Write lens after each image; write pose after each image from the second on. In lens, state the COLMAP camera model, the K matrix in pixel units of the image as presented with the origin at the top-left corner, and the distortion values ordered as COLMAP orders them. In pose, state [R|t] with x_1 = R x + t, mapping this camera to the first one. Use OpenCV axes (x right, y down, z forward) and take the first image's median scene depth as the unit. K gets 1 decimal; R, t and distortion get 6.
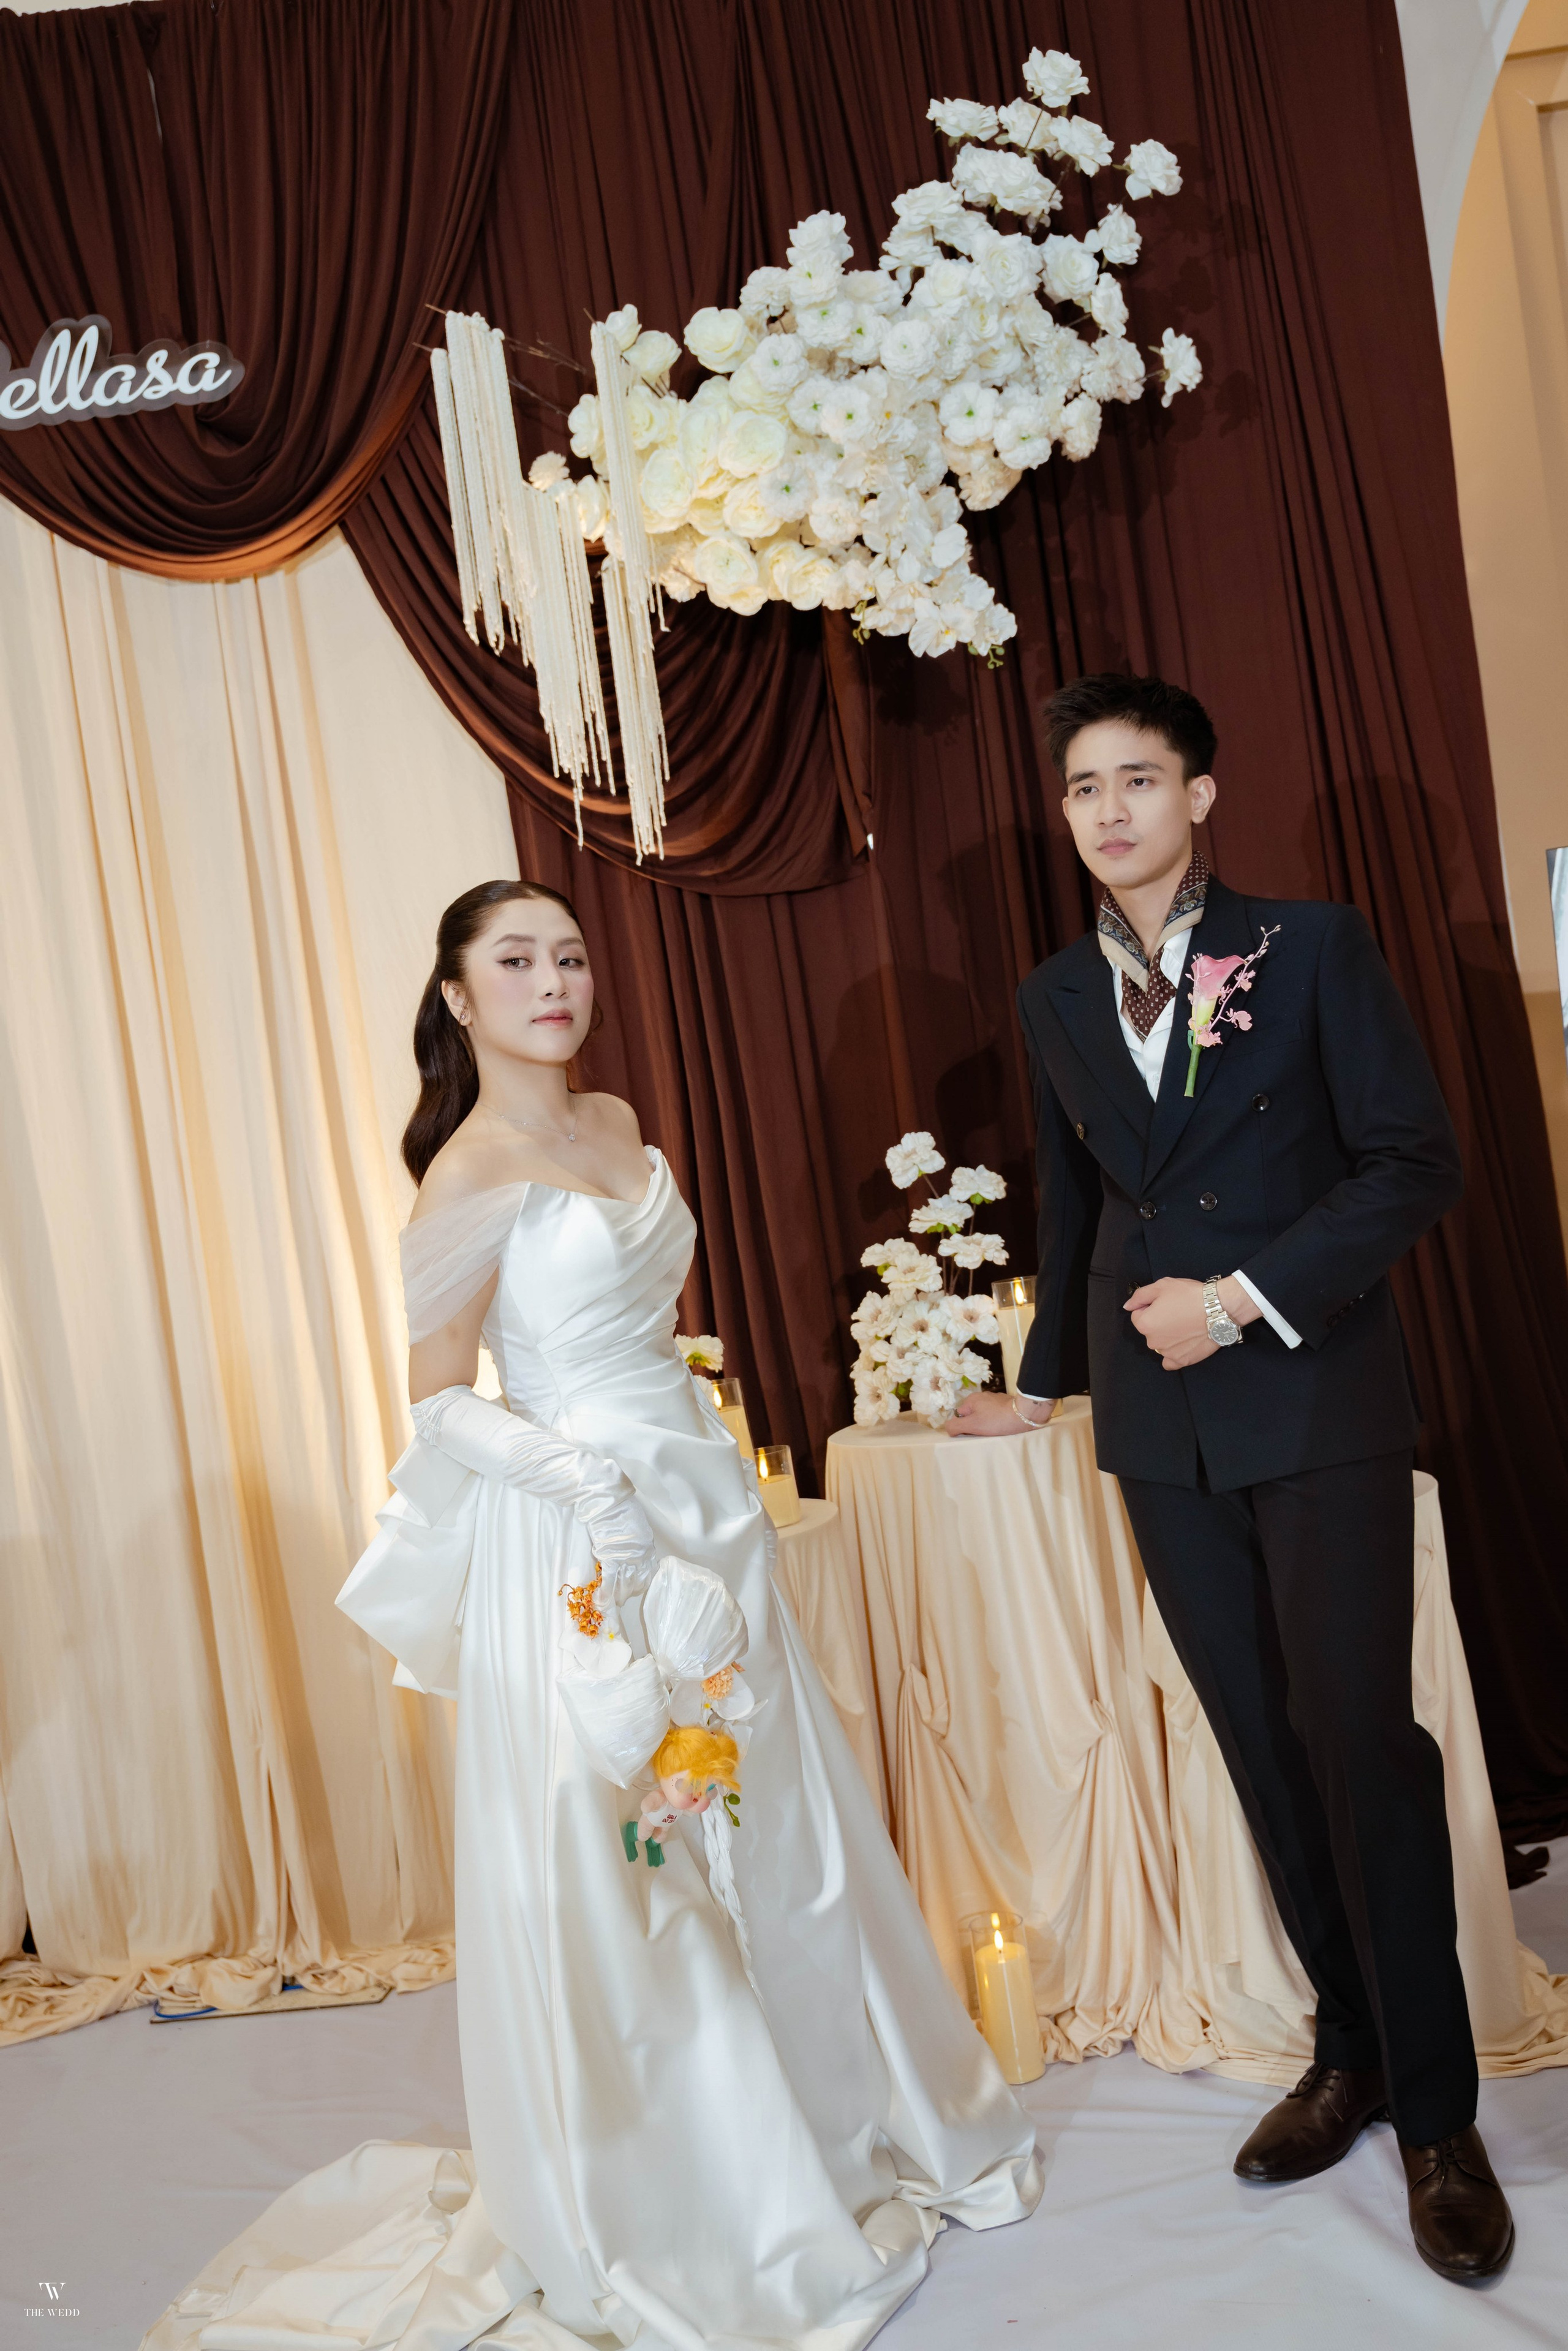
lens RADIAL K [[2242.0, 0, 792.5], [0, 2242.0, 1091.1], [0, 0, 1]] dist [0.039700, 0.002382]
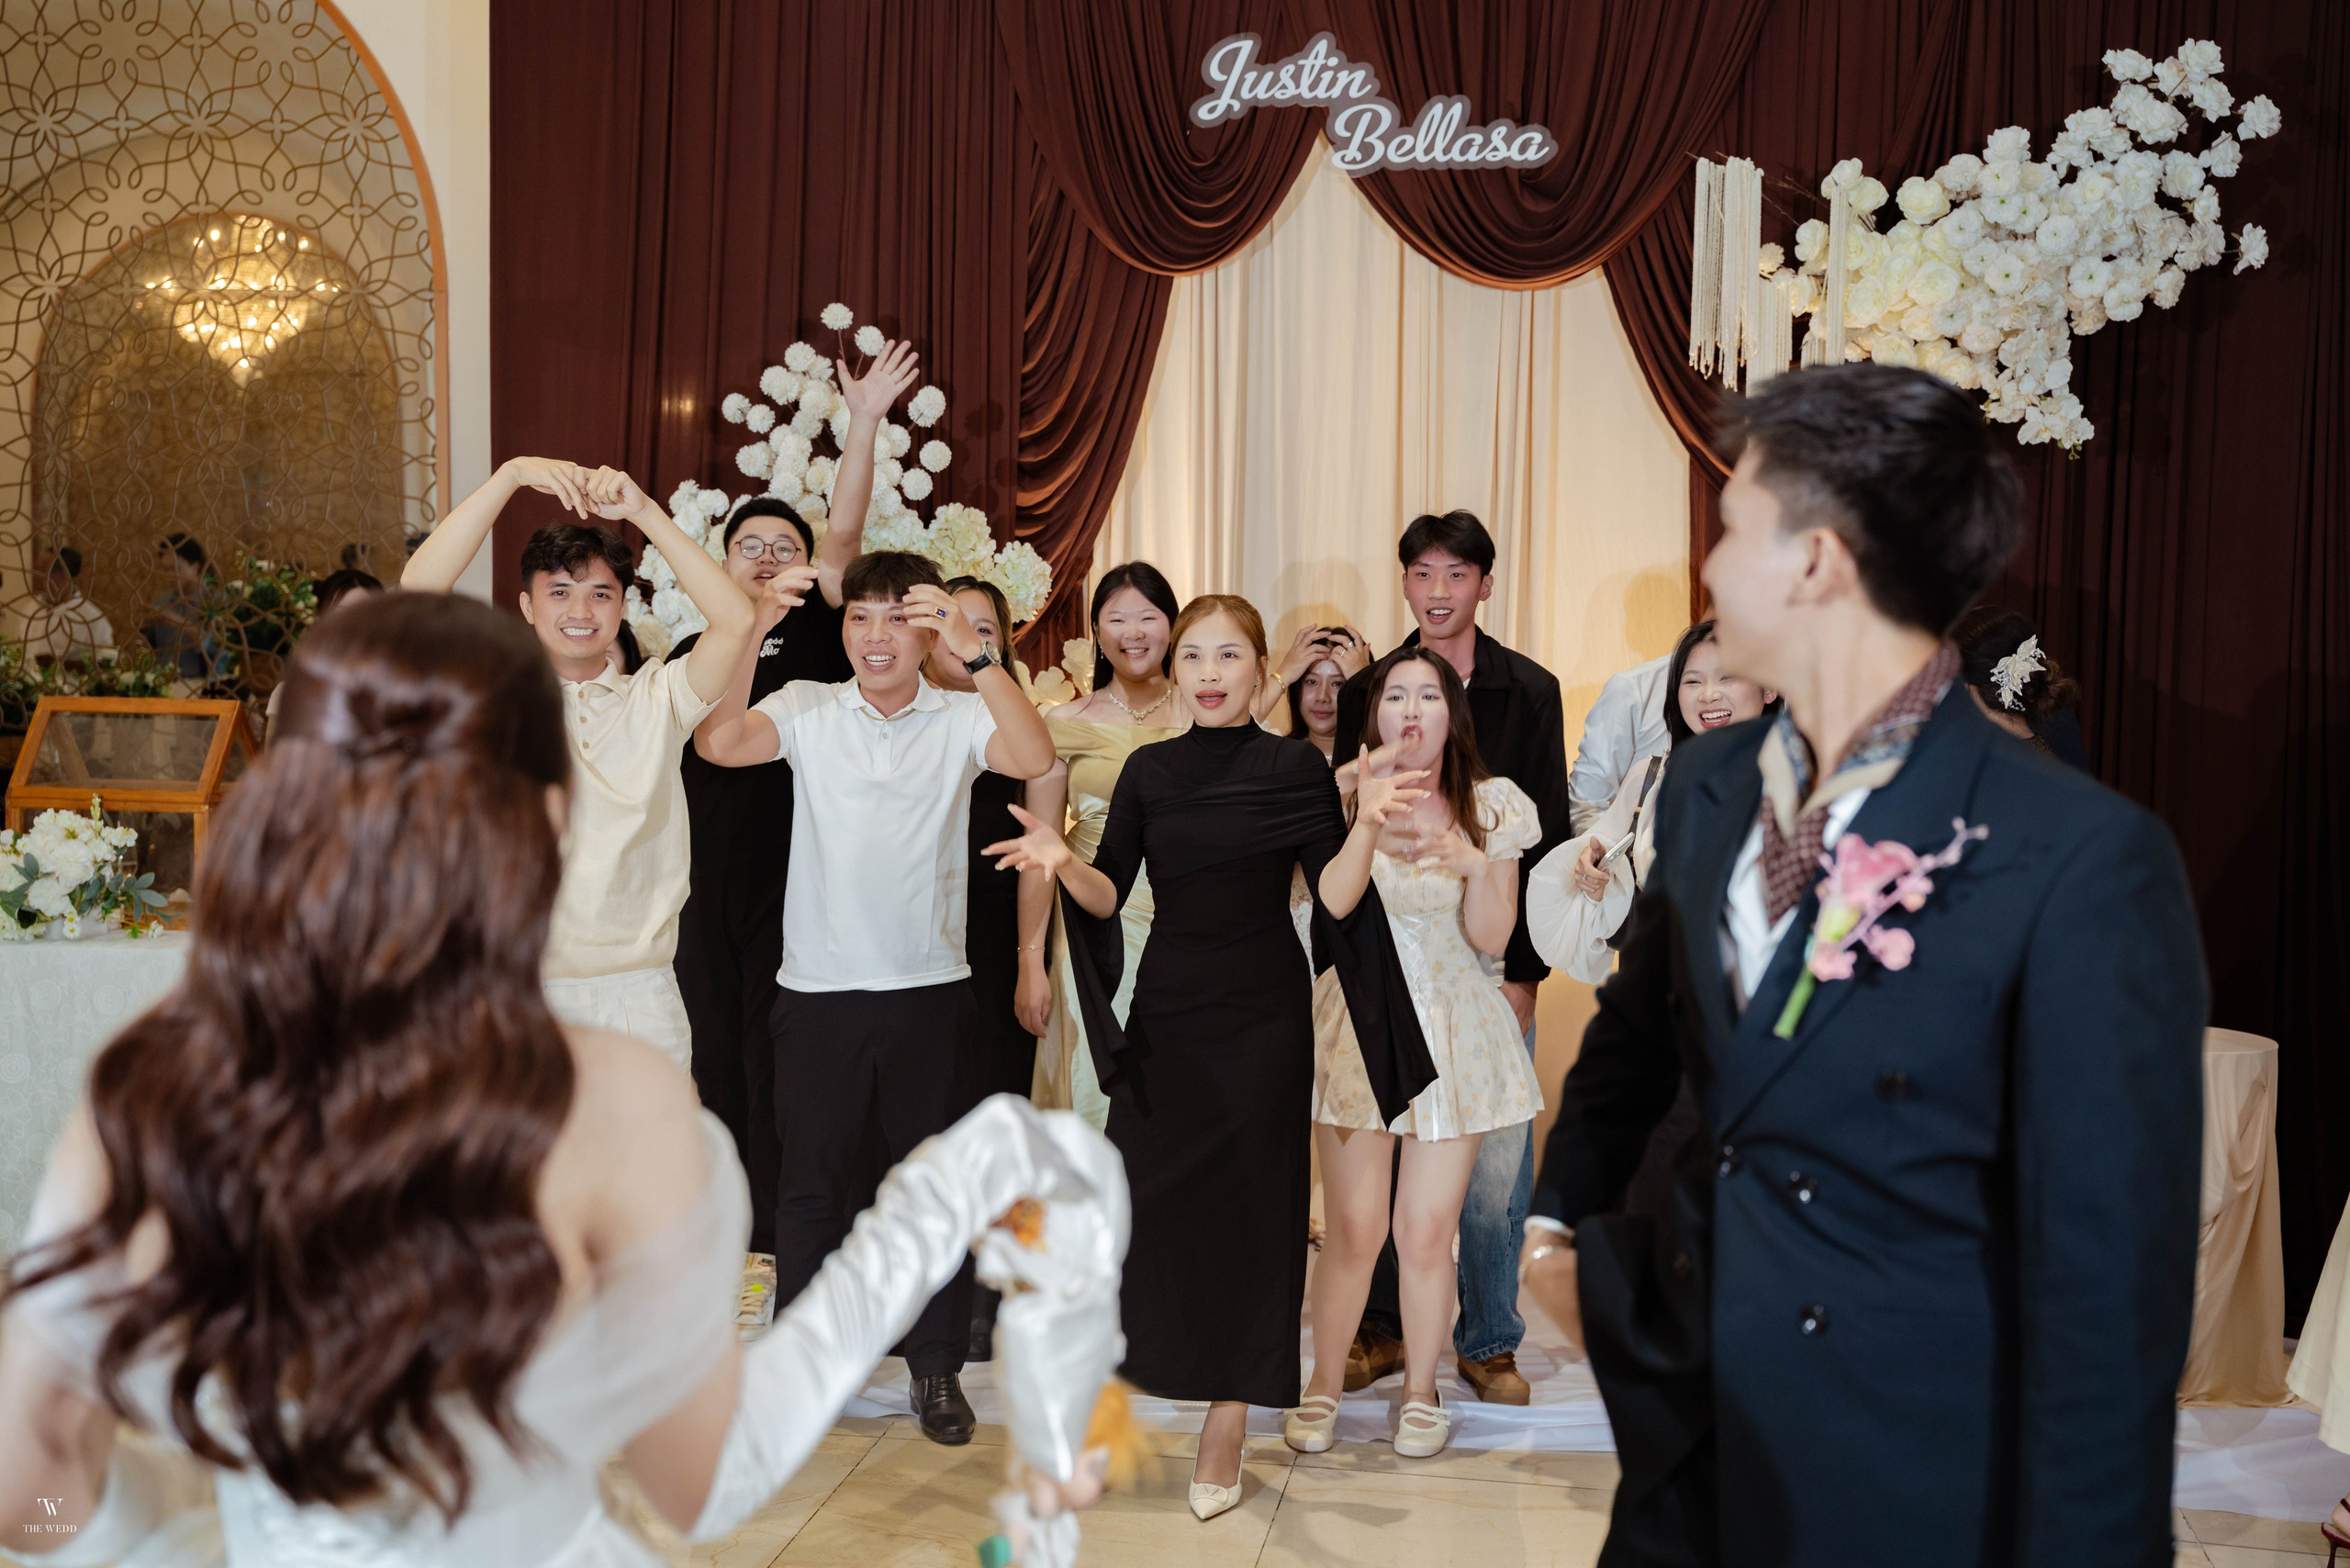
lens RADIAL K [[2827.1, 0, 1175.0], [0, 2827.1, 784.0], [0, 0, 1]] dist [0.151354, 0.046217]
pose [[0.978453, 0.161795, -0.128267, -0.204163], [-0.149761, 0.983799, 0.098542, -0.072907], [0.142132, -0.077210, 0.986832, -0.931887]]
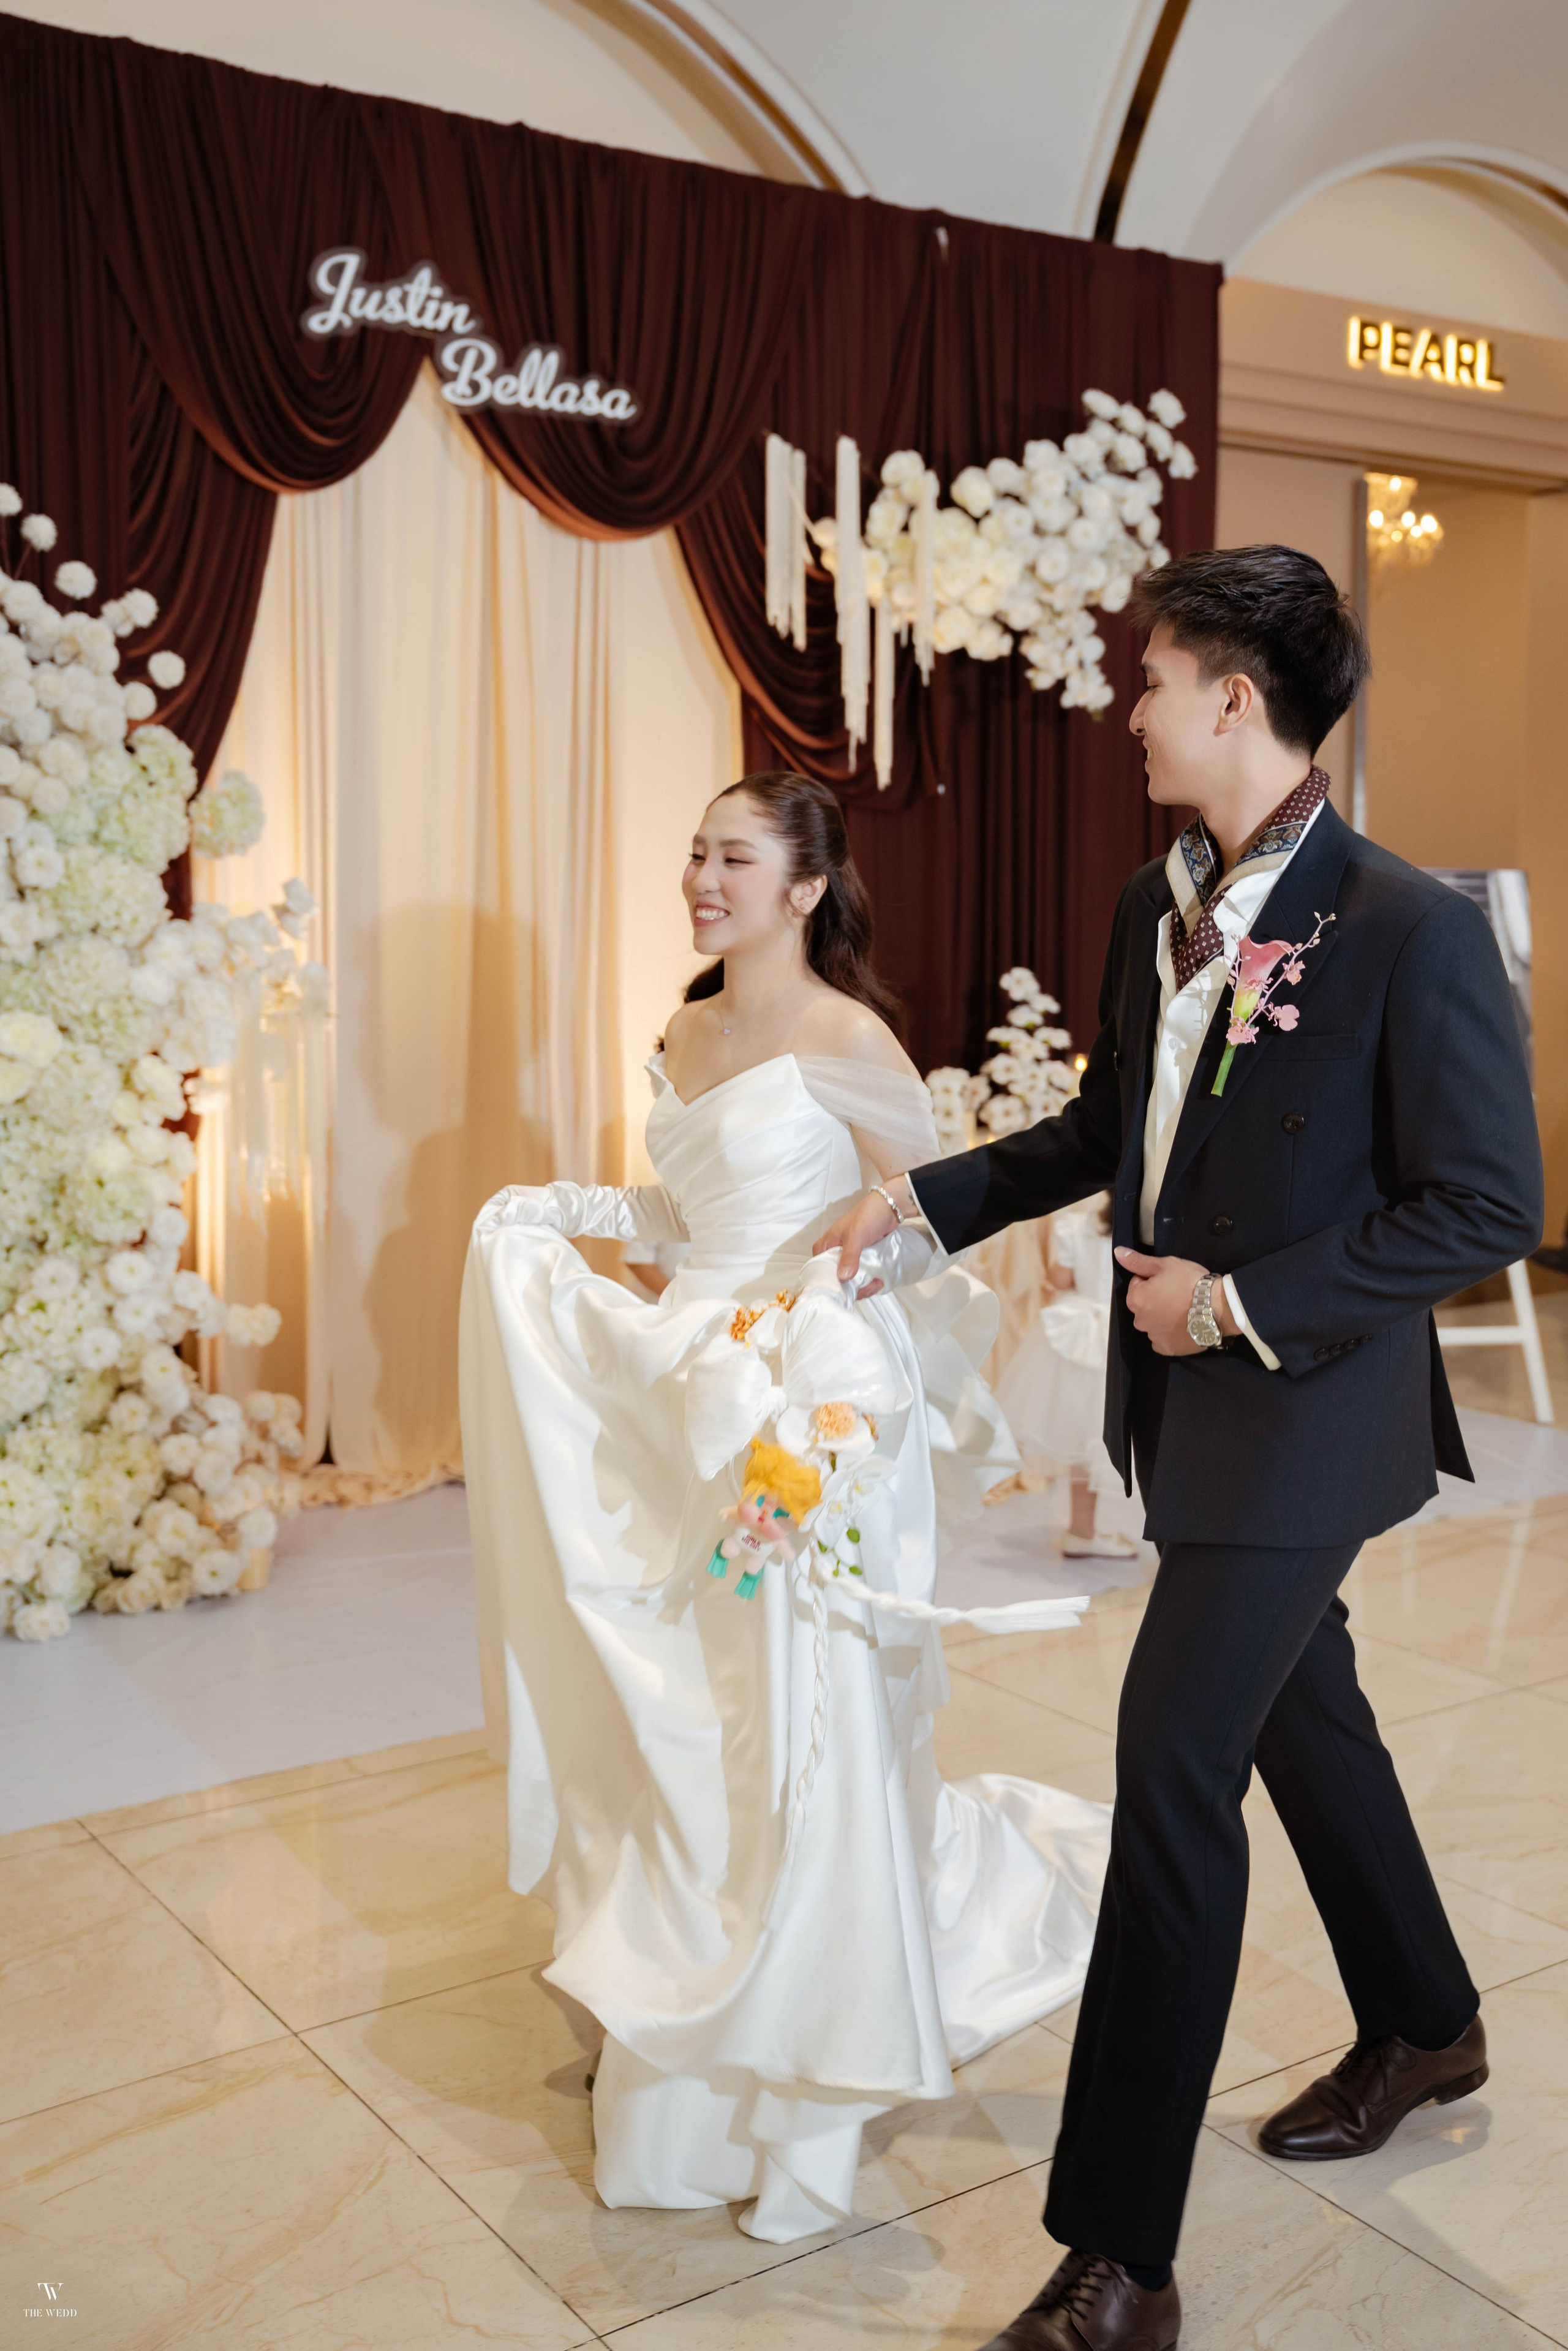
lens RADIAL K [[2347.7, 0, 783.1], [0, 2347.7, 1088.6], [0, 0, 1]] dist [0.040955, -0.005096]
pose [[0.821465, 0.094933, 0.562301, -1.113283], [-0.124473, 0.992119, 0.014342, 0.106193], [-0.556508, -0.081773, 0.826808, -0.431230]]
